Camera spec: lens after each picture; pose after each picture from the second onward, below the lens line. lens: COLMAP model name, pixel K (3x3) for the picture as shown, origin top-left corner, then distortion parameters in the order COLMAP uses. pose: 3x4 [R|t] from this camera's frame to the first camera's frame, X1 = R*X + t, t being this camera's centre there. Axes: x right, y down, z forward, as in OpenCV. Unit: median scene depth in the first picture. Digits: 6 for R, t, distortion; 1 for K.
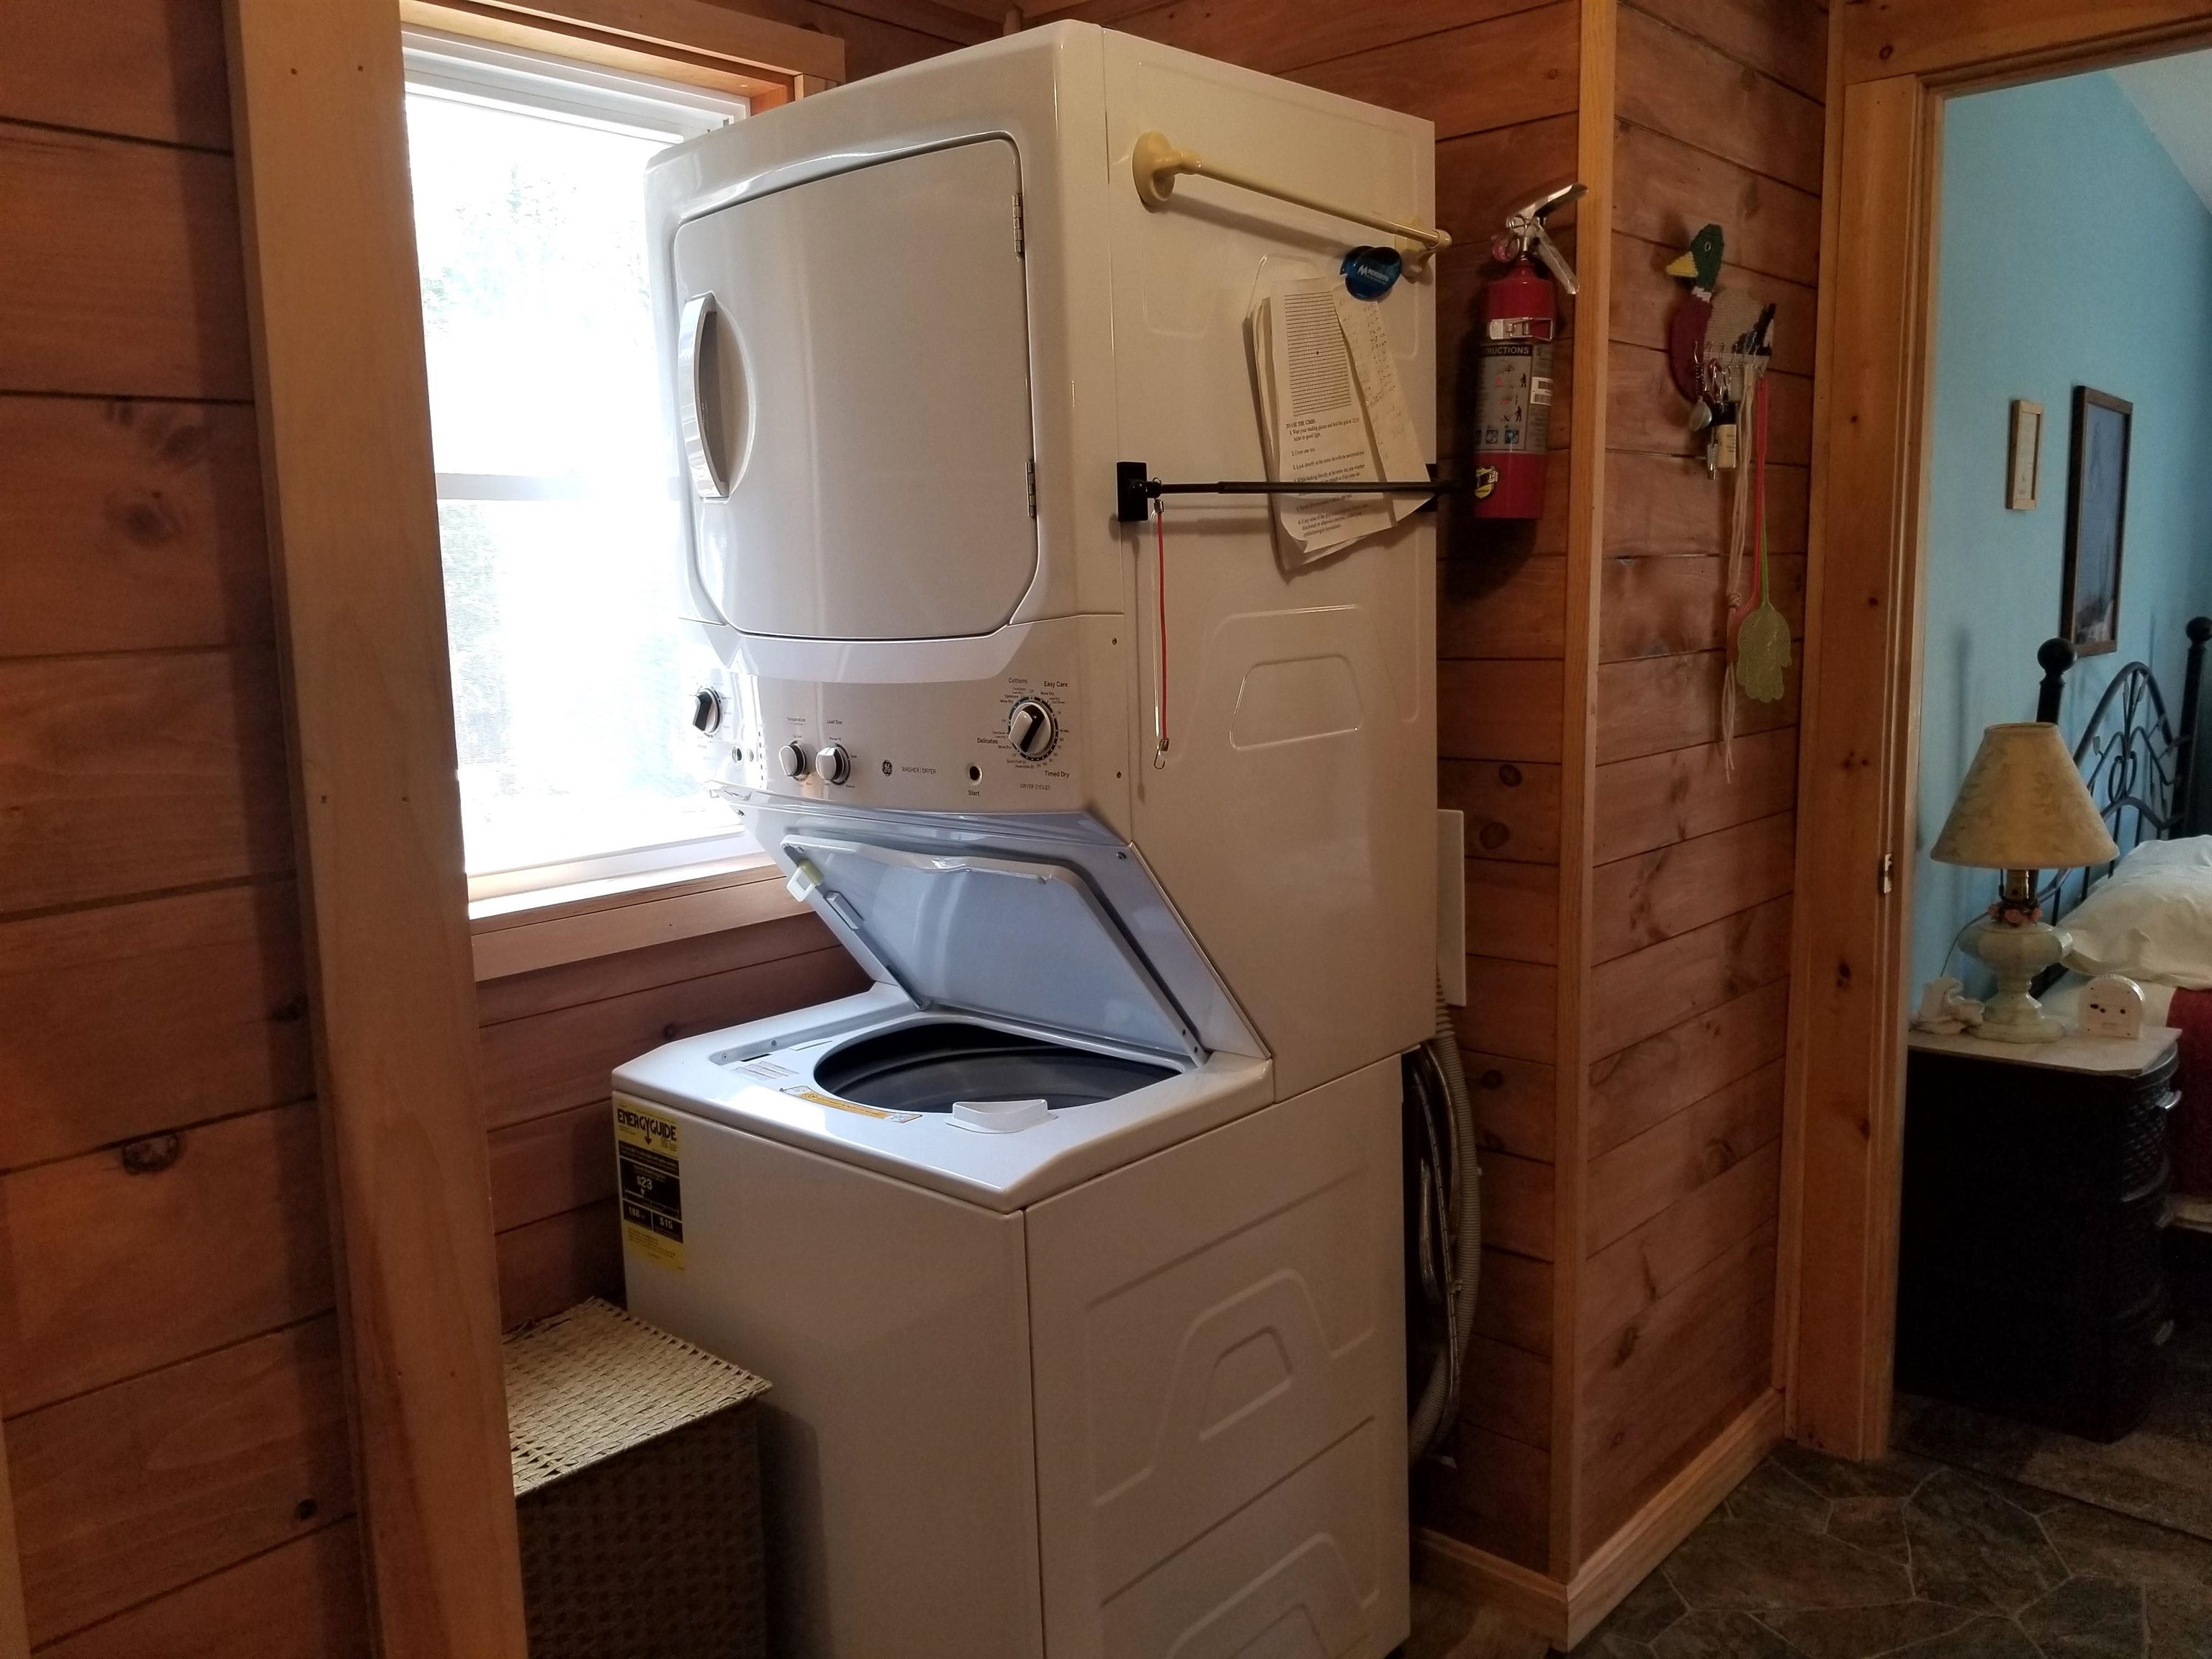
lens RADIAL K [[1782.7, 0, 1104.7], [0, 1782.7, 832.1], [0, 0, 1]] dist [0.037508, -0.043238]
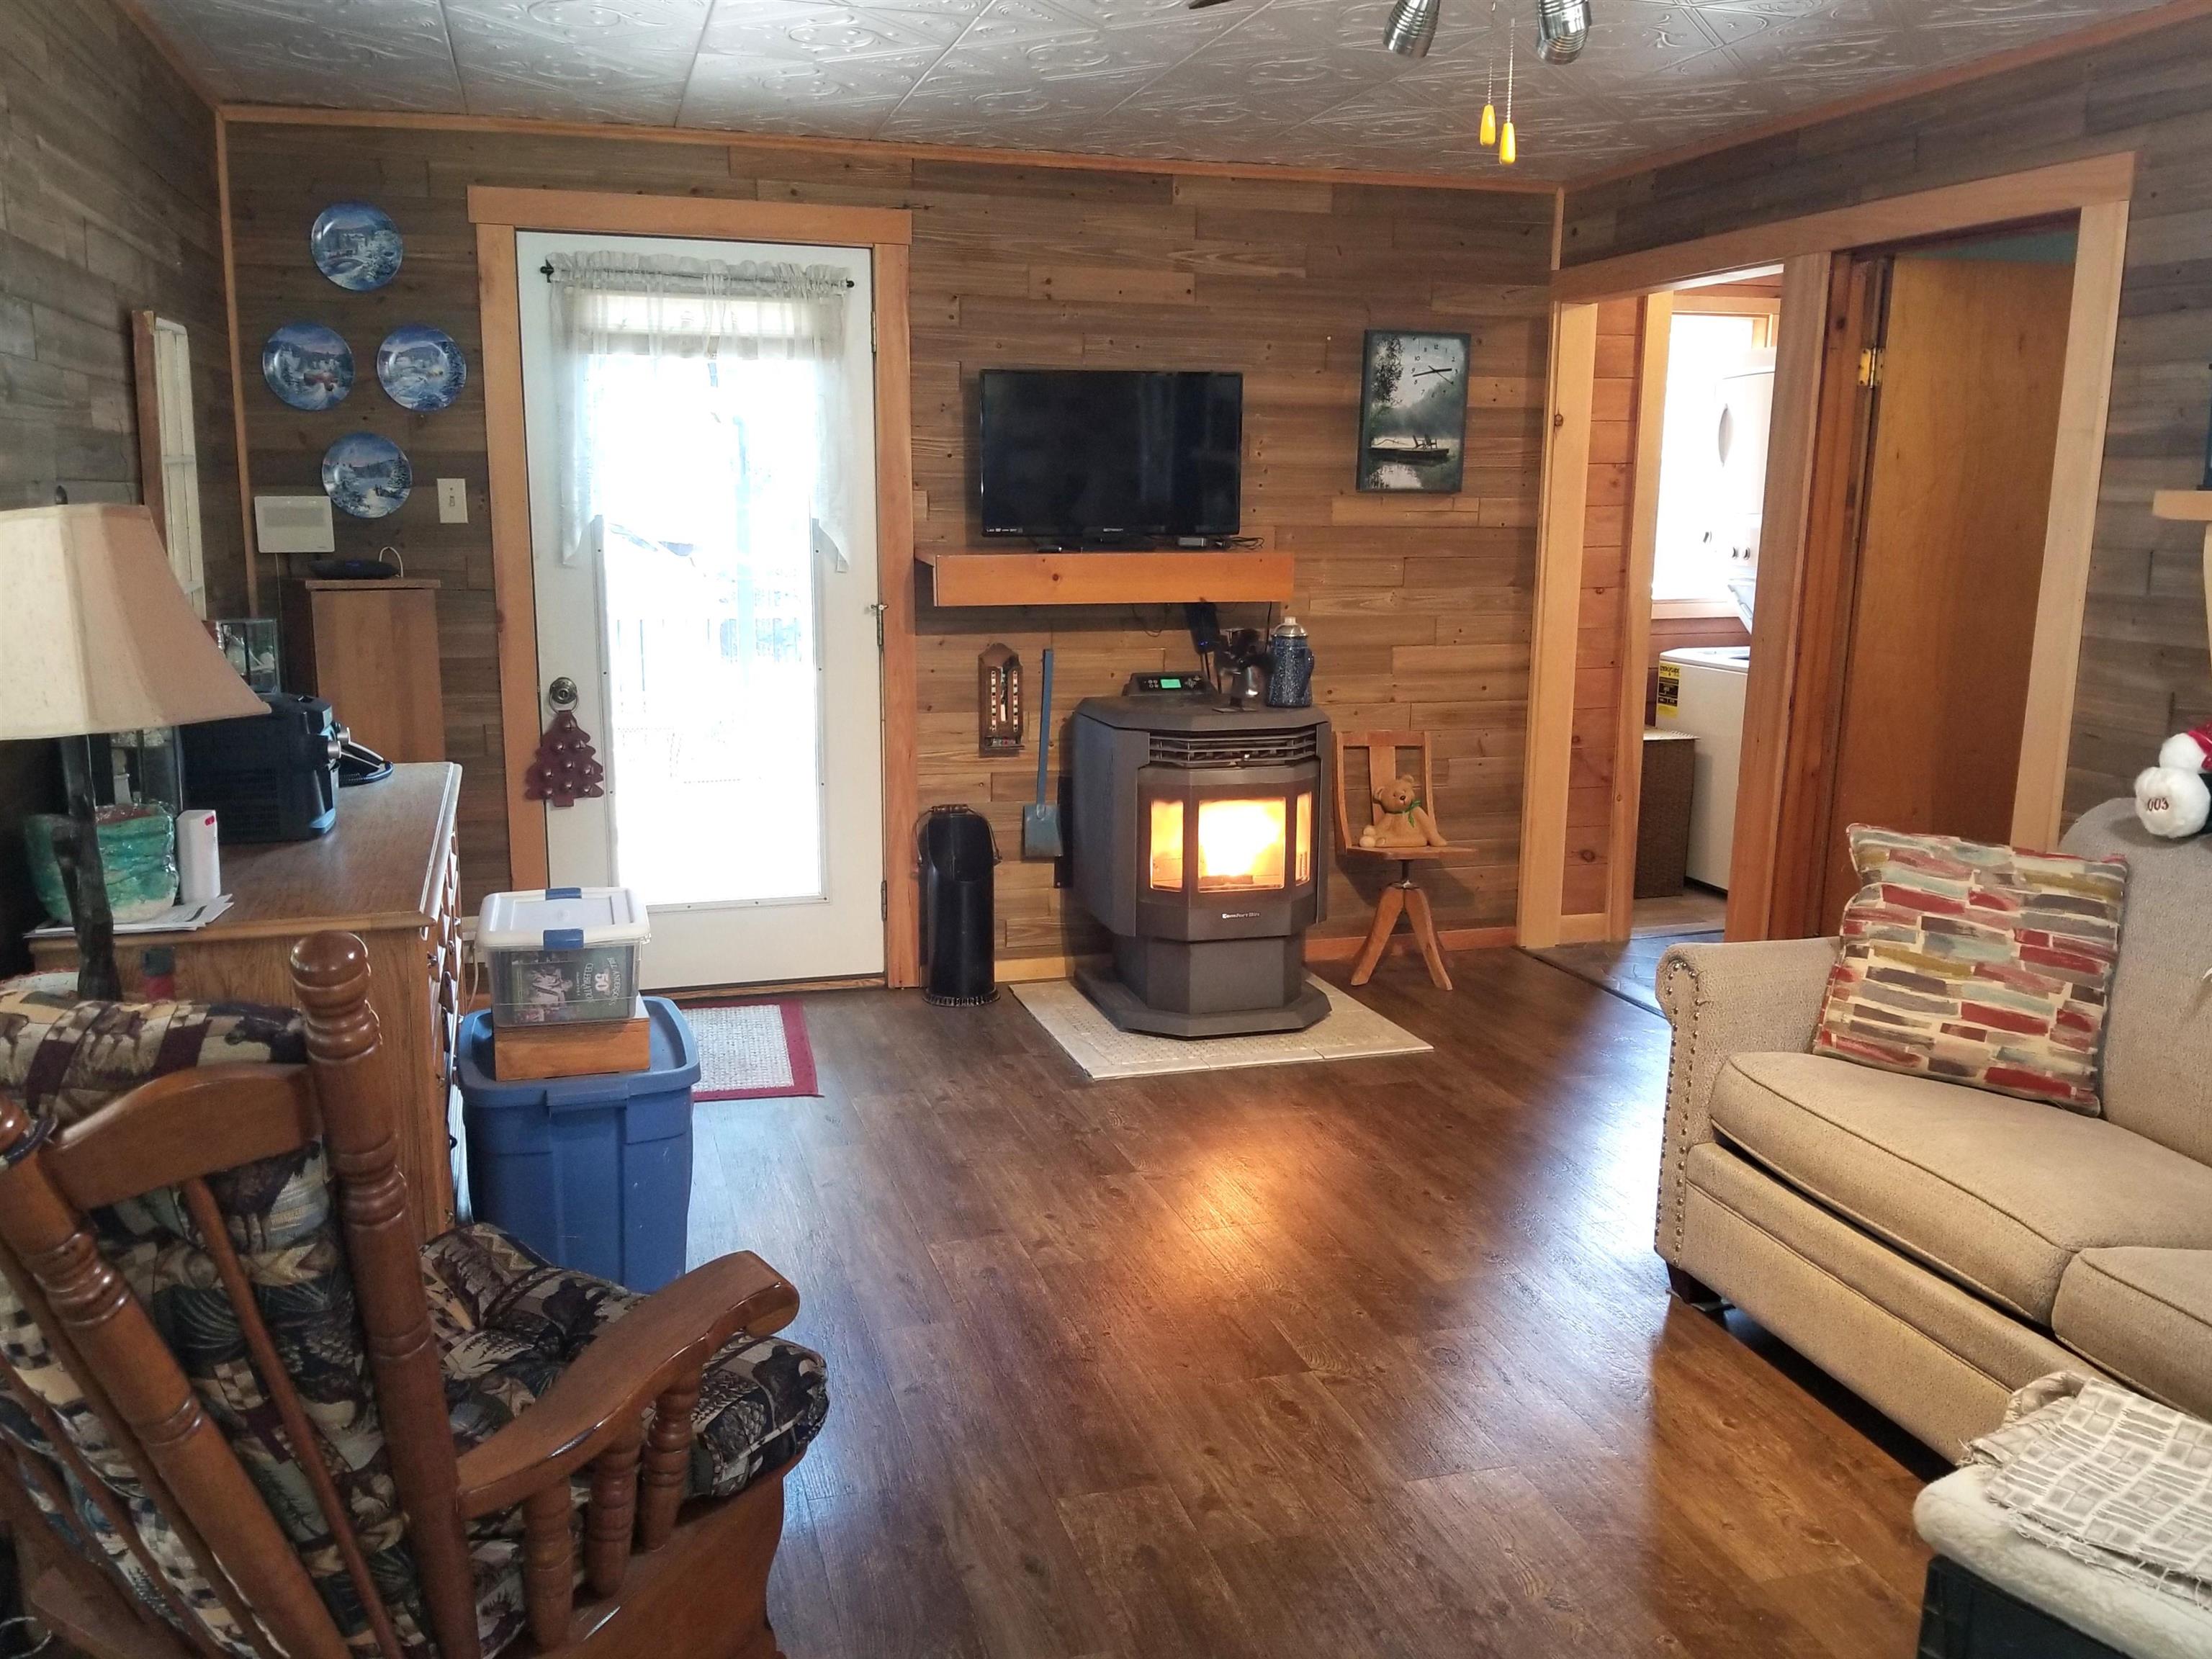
lens RADIAL K [[1782.7, 0, 1106.6], [0, 1782.7, 837.2], [0, 0, 1]] dist [0.037508, -0.043238]
pose [[0.852988, 0.131904, -0.504988, 1.134435], [-0.104451, 0.991107, 0.082448, 0.647578], [0.511373, -0.017581, 0.859179, -4.771483]]
